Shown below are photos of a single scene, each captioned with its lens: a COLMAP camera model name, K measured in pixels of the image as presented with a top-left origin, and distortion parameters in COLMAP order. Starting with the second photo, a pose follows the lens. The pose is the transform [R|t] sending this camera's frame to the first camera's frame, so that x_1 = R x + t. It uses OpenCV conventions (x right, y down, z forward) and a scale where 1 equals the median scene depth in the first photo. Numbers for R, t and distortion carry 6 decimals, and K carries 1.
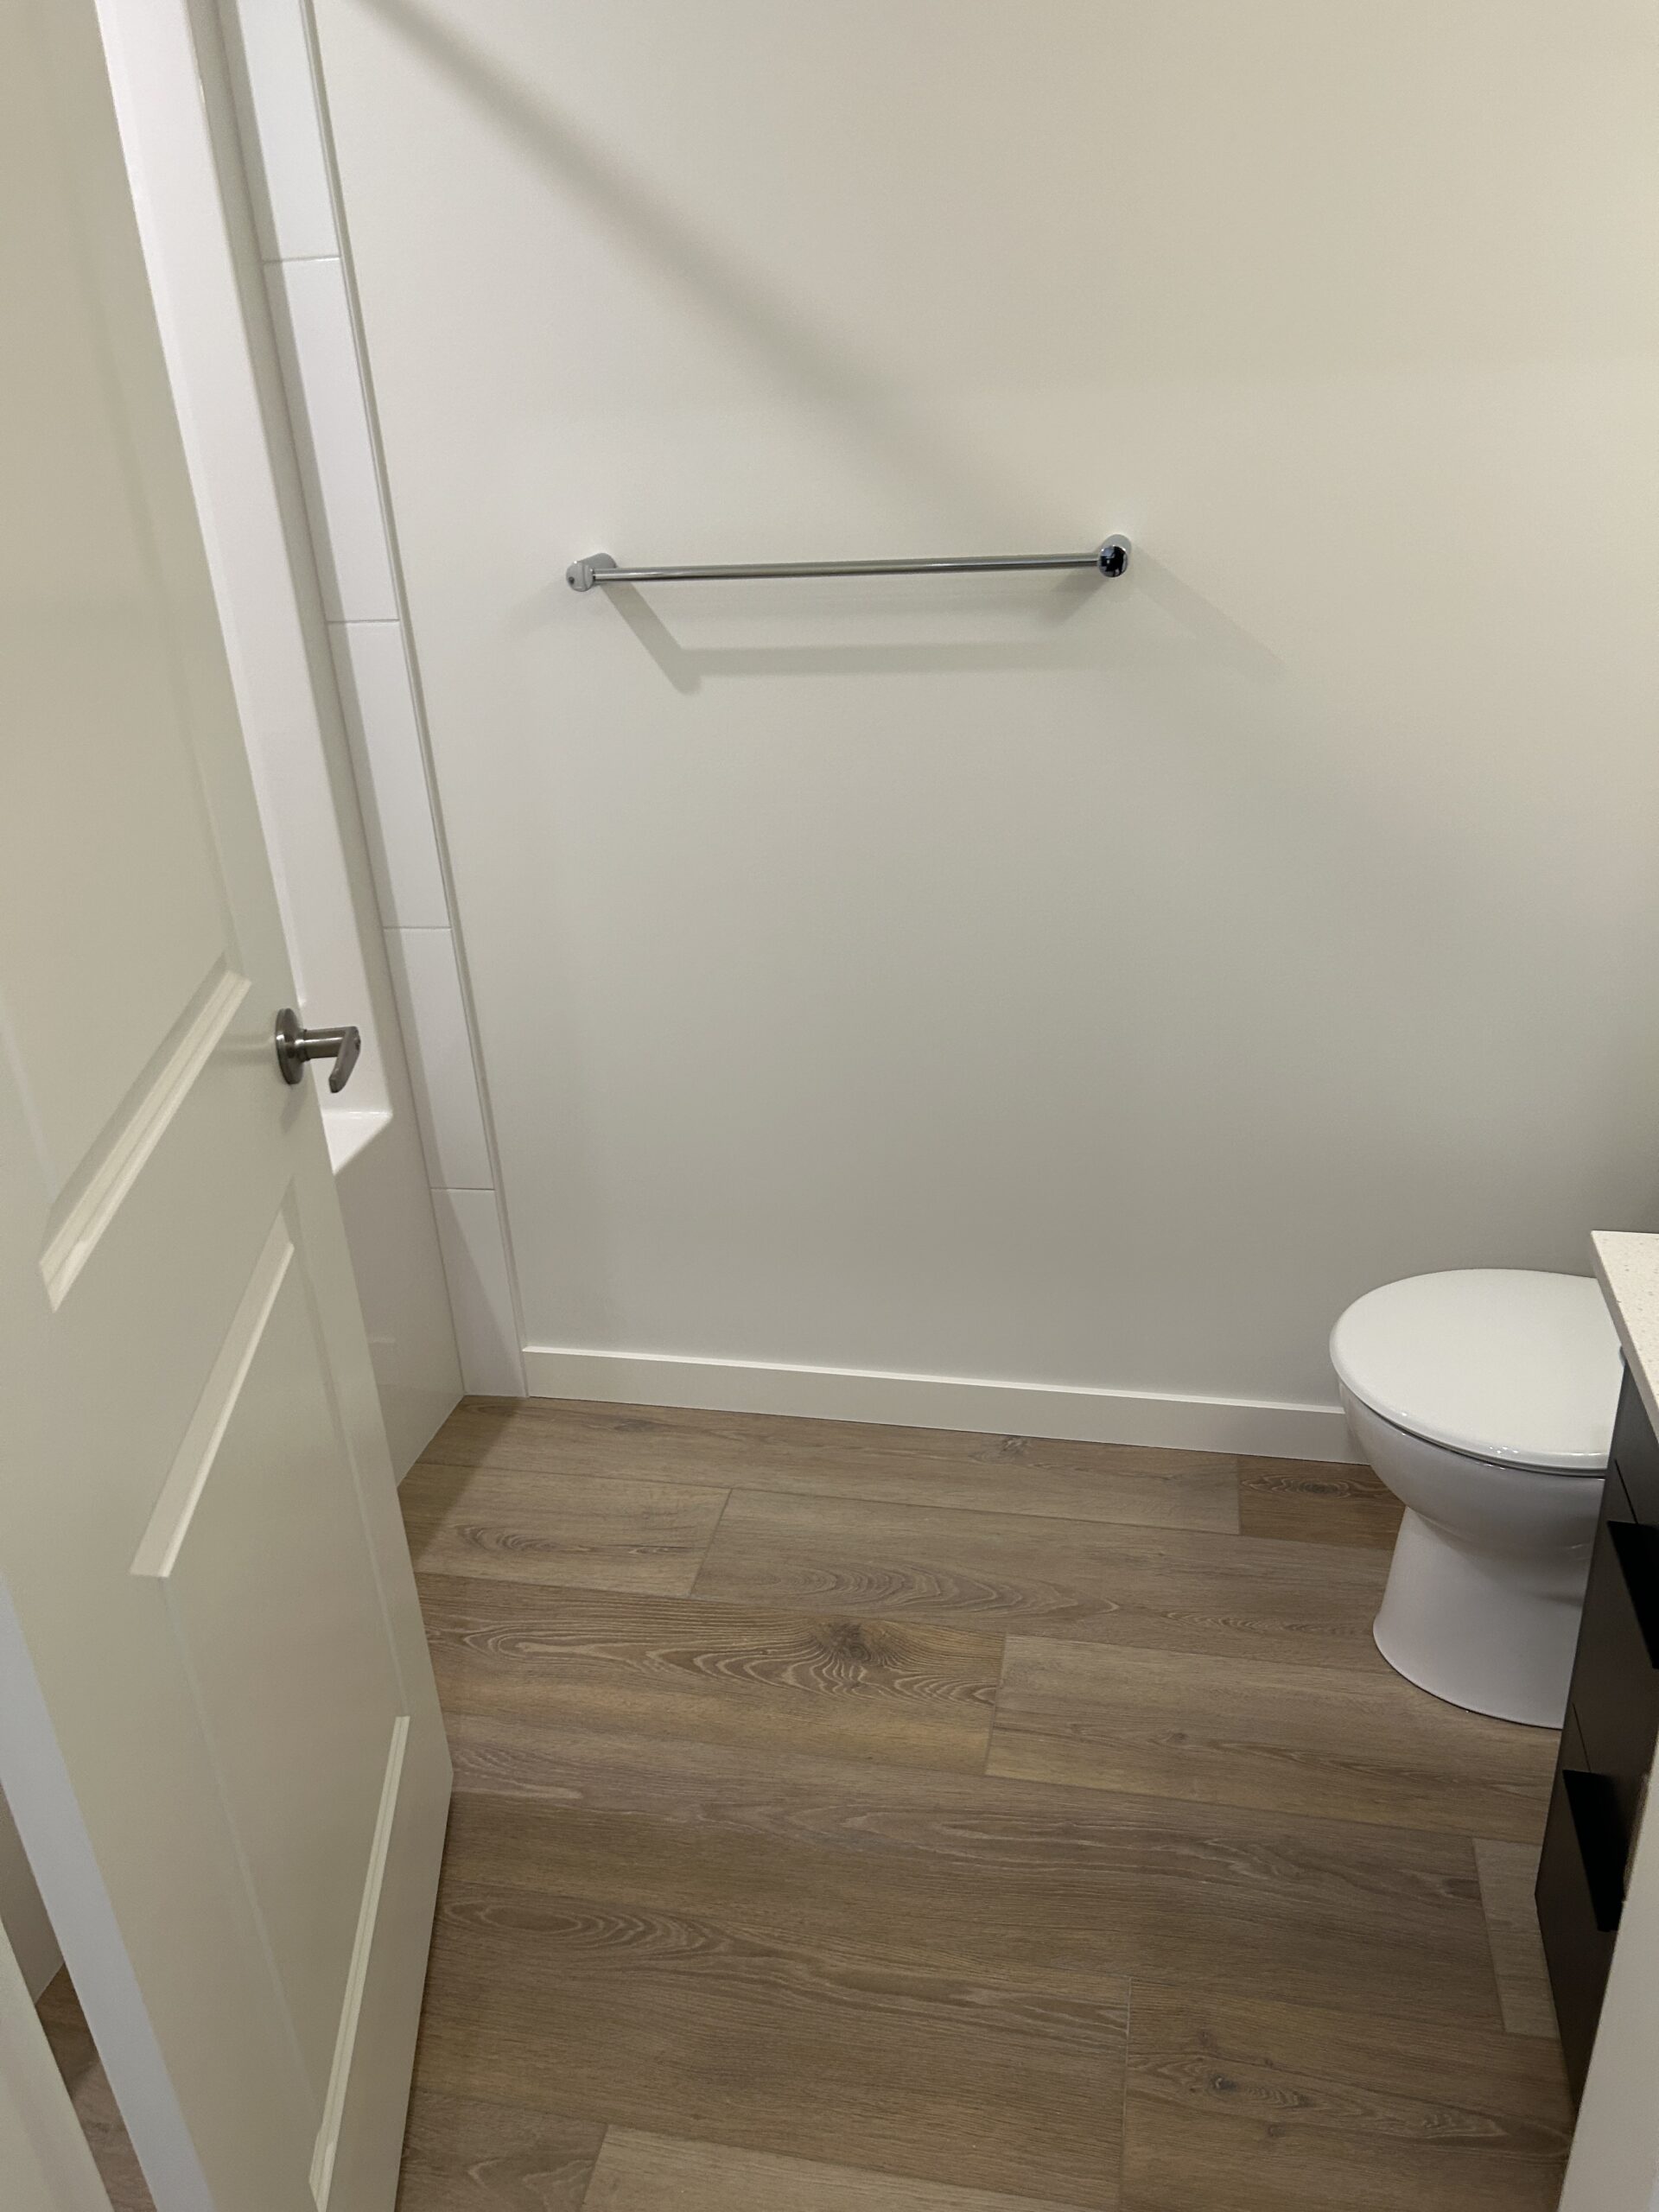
lens RADIAL K [[1658.4, 0, 825.9], [0, 1658.4, 1105.4], [0, 0, 1]] dist [0.051225, -0.061467]
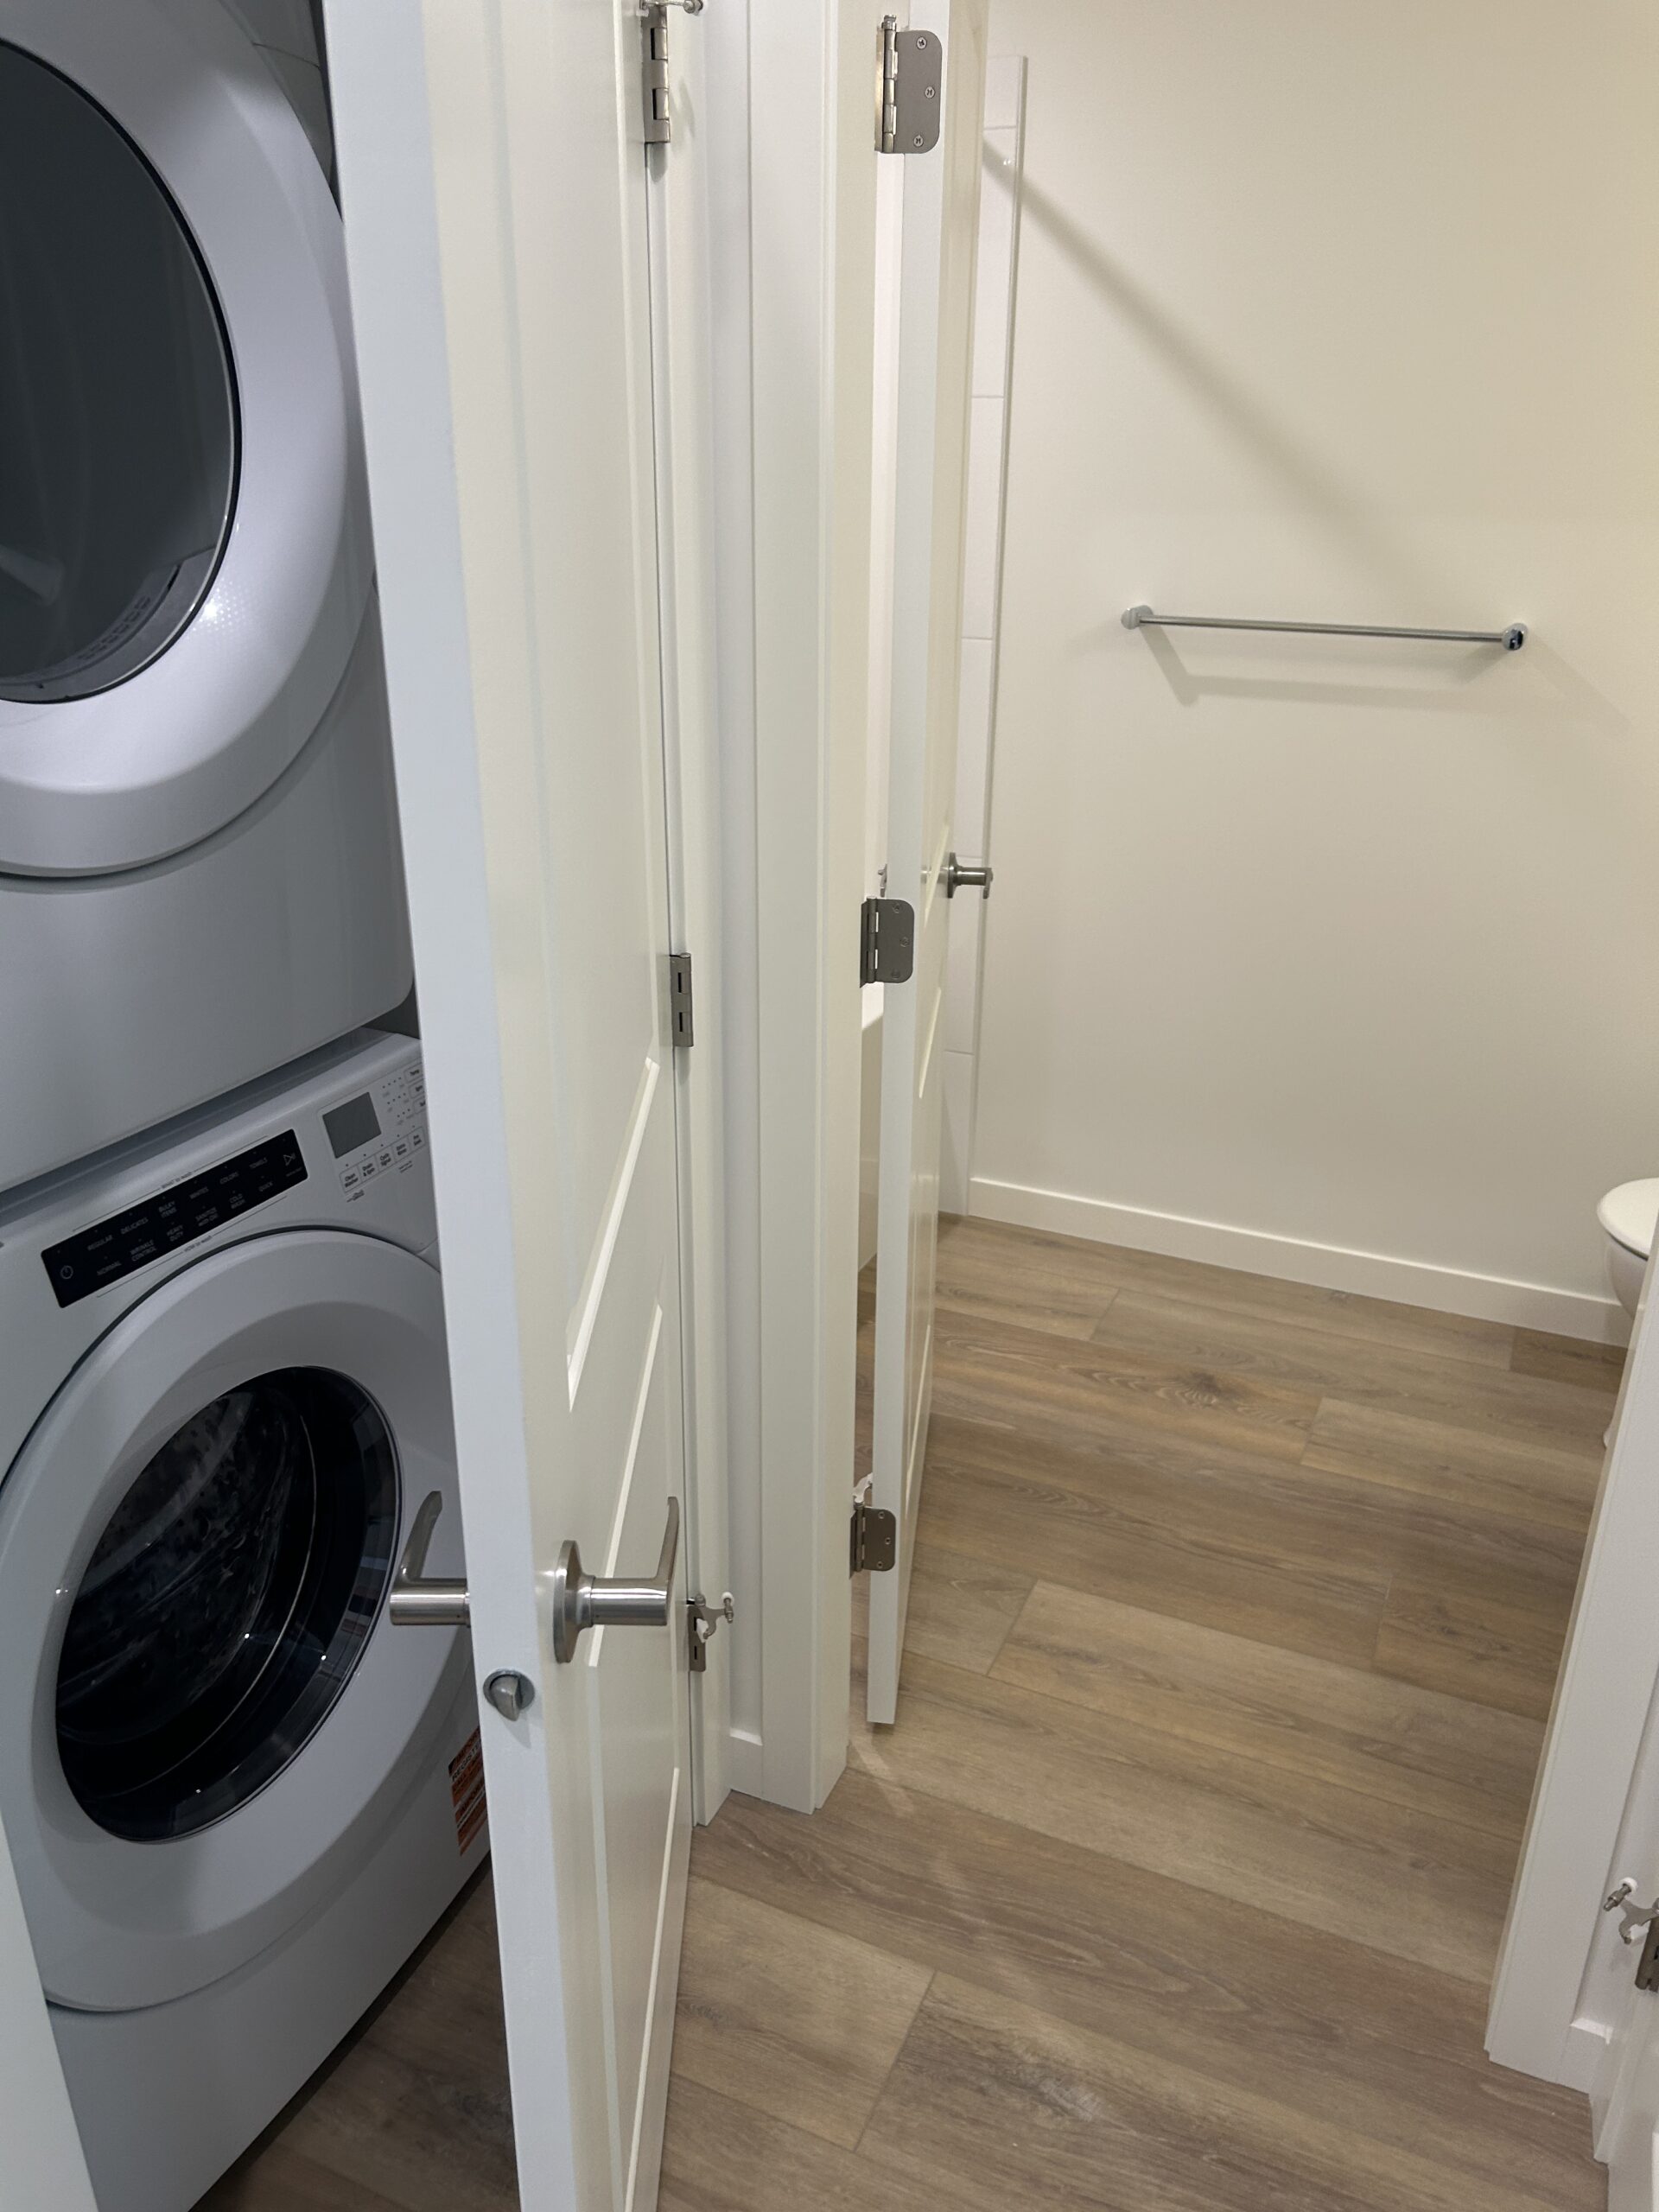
lens RADIAL K [[1666.8, 0, 829.5], [0, 1666.8, 1106.0], [0, 0, 1]] dist [0.124019, -0.309353]
pose [[0.973900, 0.145932, -0.173849, -0.084682], [-0.153704, 0.987597, -0.032040, 0.191704], [0.167017, 0.057925, 0.984251, -0.468801]]
